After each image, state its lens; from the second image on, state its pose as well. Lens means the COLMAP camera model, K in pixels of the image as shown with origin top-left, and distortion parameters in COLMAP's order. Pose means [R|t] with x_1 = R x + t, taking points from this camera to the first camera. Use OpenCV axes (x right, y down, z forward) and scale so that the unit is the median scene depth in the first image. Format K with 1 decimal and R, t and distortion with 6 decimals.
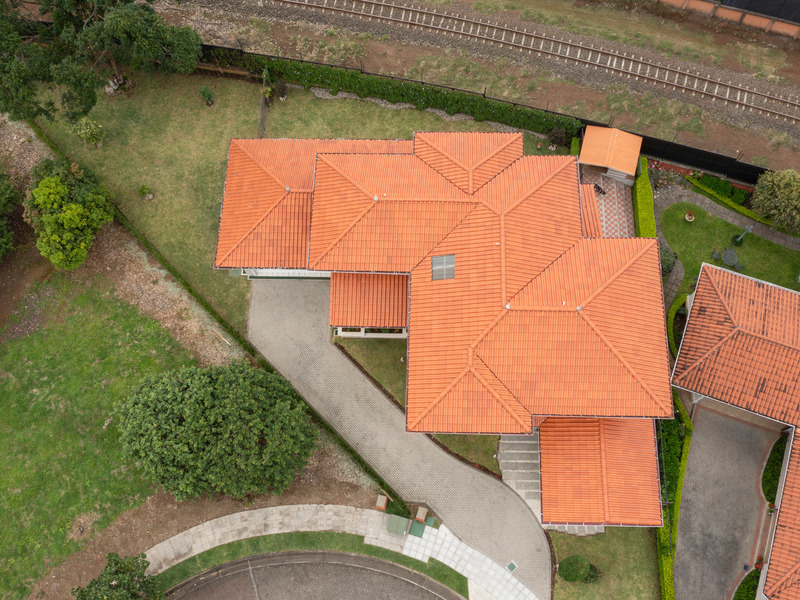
lens RADIAL K [[751.2, 0, 415.4], [0, 751.2, 321.8], [0, 0, 1]] dist [-0.026816, 0.000000]
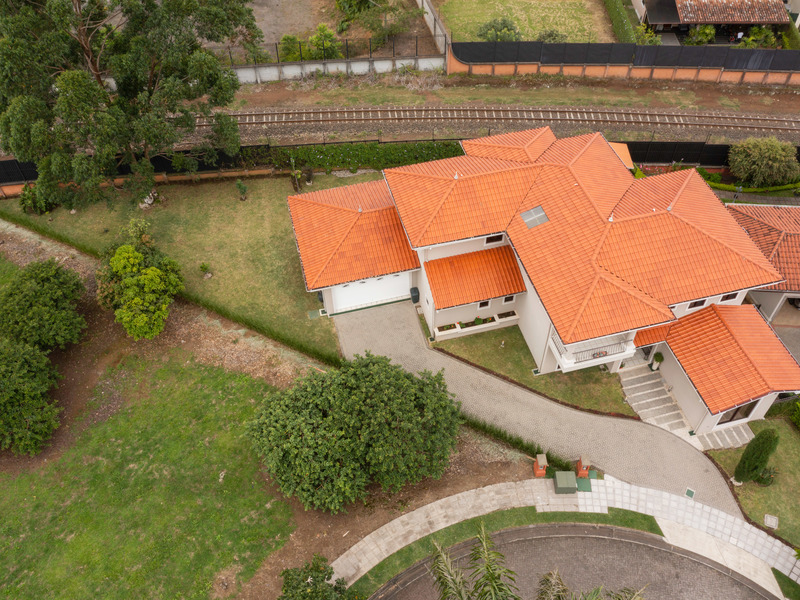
lens RADIAL K [[722.1, 0, 418.4], [0, 722.1, 313.2], [0, 0, 1]] dist [-0.034196, 0.025123]
pose [[0.958191, -0.211238, 0.193000, -0.318339], [0.267125, 0.902136, -0.338814, 0.324128], [-0.102542, 0.376204, 0.920845, 0.100391]]
